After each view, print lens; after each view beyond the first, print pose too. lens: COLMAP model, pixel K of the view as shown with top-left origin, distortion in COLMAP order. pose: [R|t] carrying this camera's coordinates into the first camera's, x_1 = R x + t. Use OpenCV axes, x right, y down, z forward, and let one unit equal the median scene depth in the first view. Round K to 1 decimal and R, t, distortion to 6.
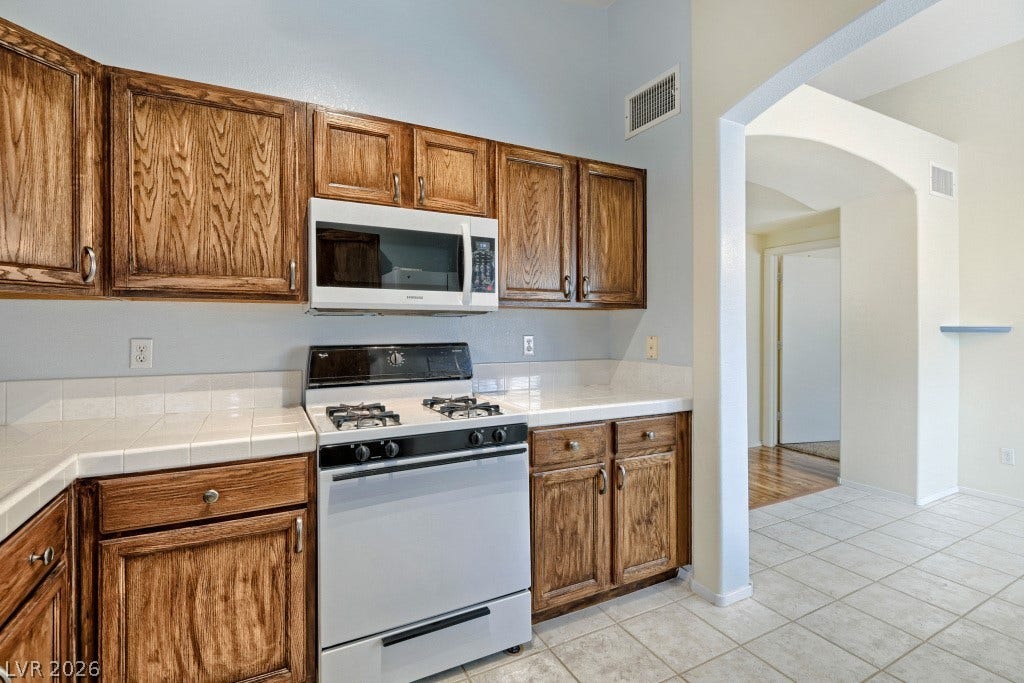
lens RADIAL K [[470.0, 0, 509.5], [0, 470.0, 327.2], [0, 0, 1]] dist [0.029159, -0.027575]
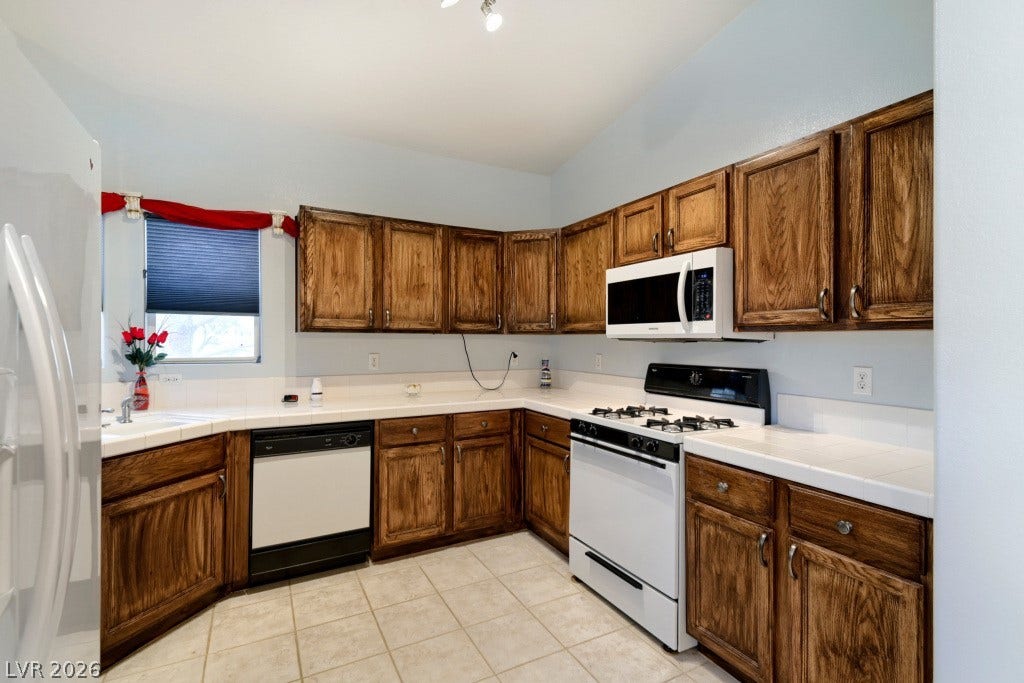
lens RADIAL K [[468.6, 0, 511.1], [0, 468.6, 338.8], [0, 0, 1]] dist [0.037698, -0.027274]
pose [[0.015005, -0.001902, -0.999886, 0.987090], [-0.007092, 0.999973, -0.002008, -0.027423], [0.999862, 0.007122, 0.014992, 0.549178]]
